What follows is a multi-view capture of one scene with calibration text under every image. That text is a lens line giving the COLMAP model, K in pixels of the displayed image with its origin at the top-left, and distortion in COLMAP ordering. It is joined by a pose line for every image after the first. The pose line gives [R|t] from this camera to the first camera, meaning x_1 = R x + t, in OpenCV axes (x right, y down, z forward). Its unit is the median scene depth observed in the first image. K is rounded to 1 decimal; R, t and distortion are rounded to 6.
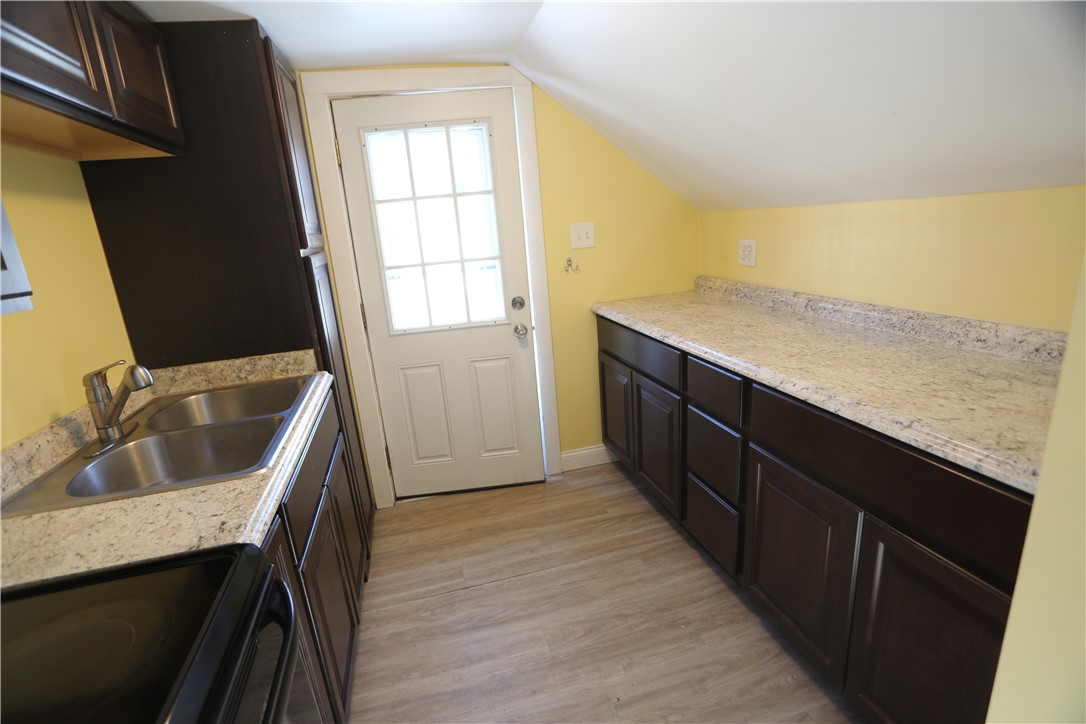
lens RADIAL K [[531.2, 0, 538.9], [0, 531.2, 368.0], [0, 0, 1]] dist [-0.078907, 0.037140]
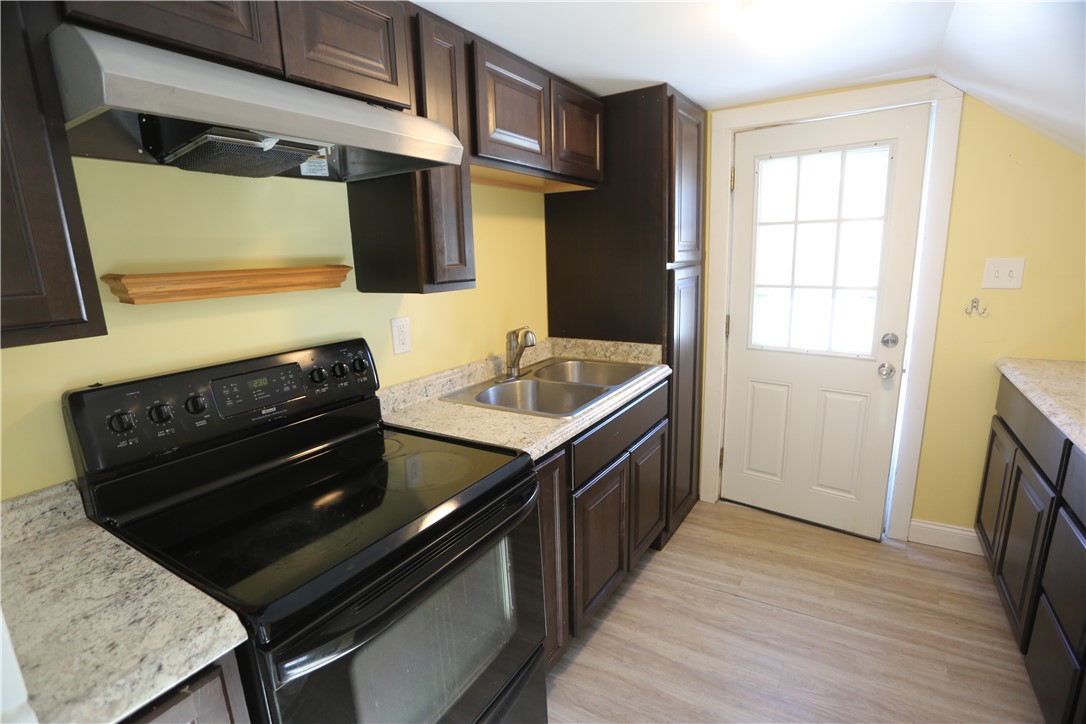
lens RADIAL K [[531.2, 0, 538.9], [0, 531.2, 368.0], [0, 0, 1]] dist [-0.078907, 0.037140]
pose [[0.687506, 0.211193, -0.694790, 0.206107], [-0.218465, 0.972604, 0.079465, -0.017414], [0.692538, 0.097155, 0.714810, -0.056342]]
